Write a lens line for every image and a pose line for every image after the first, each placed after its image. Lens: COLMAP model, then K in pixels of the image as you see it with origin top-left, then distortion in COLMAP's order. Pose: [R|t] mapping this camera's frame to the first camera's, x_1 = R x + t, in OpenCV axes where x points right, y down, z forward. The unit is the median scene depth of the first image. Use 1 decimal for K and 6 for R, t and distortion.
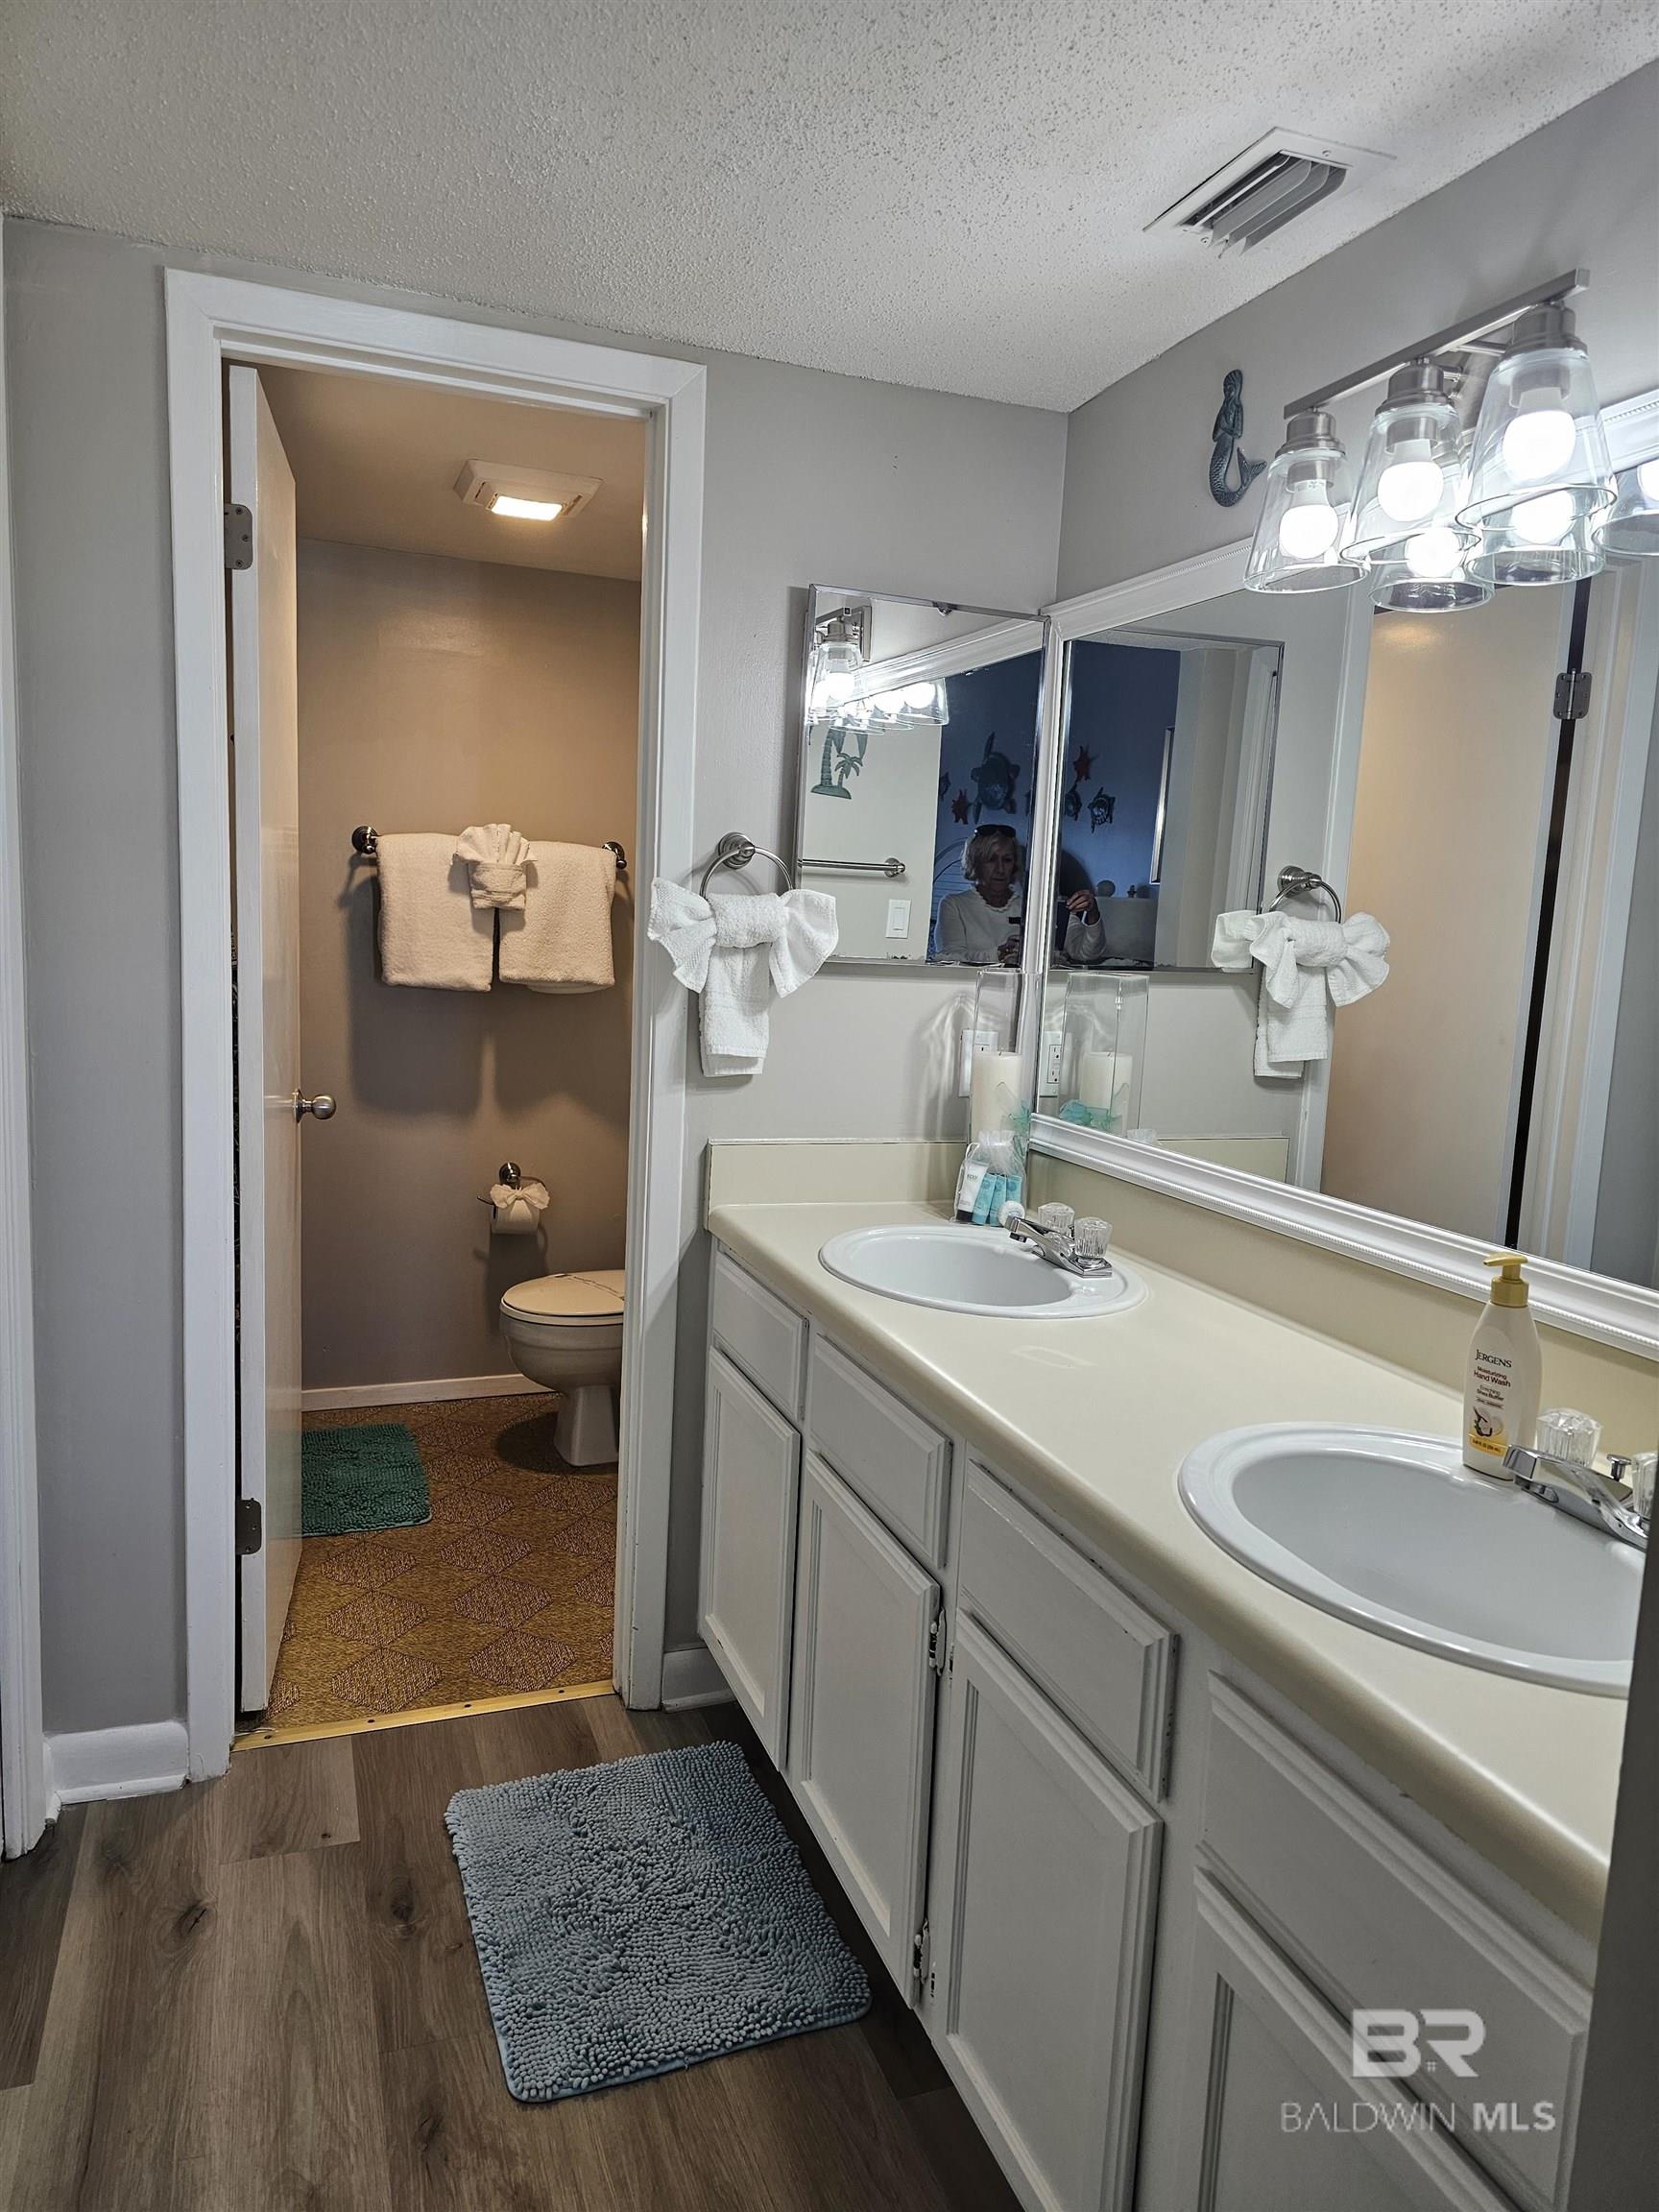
lens RADIAL K [[1489.2, 0, 829.5], [0, 1489.2, 1106.0], [0, 0, 1]] dist [0.060173, -0.055549]
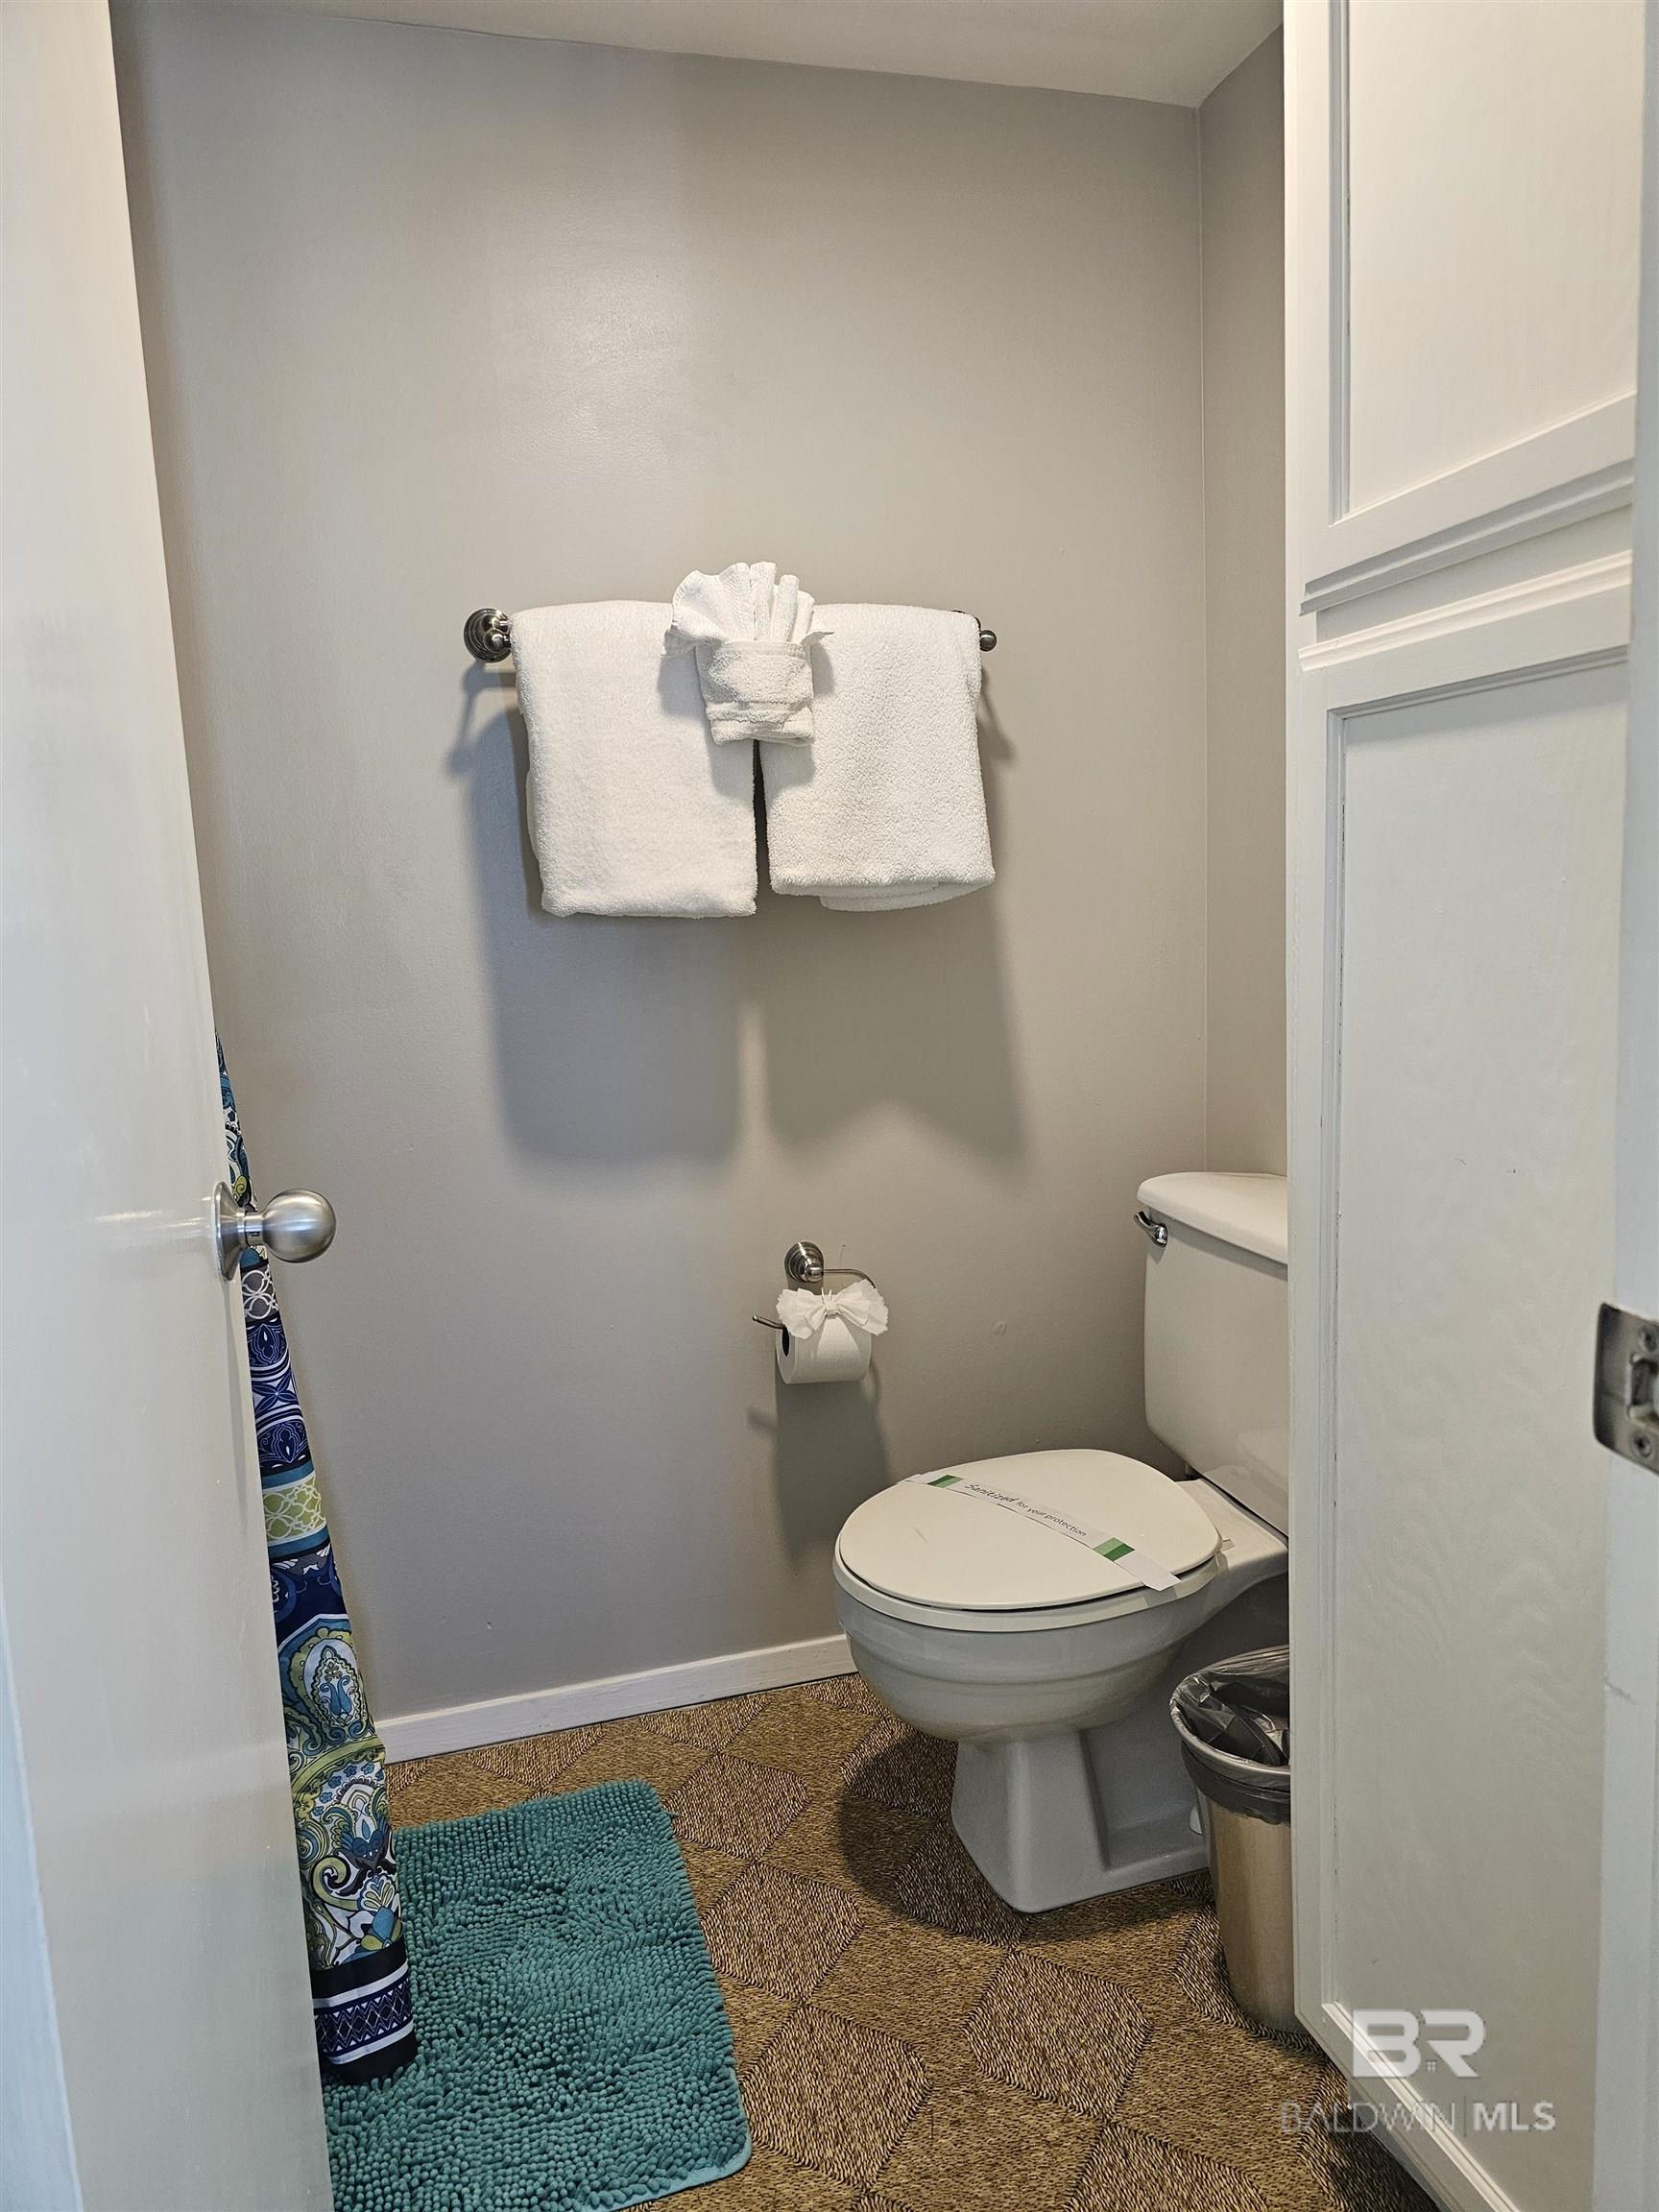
lens RADIAL K [[1489.2, 0, 829.5], [0, 1489.2, 1106.0], [0, 0, 1]] dist [0.060173, -0.055549]
pose [[0.991740, -0.071974, -0.106164, -0.155352], [0.073430, 0.997252, 0.009863, -0.016001], [0.105162, -0.017577, 0.994300, 0.511304]]
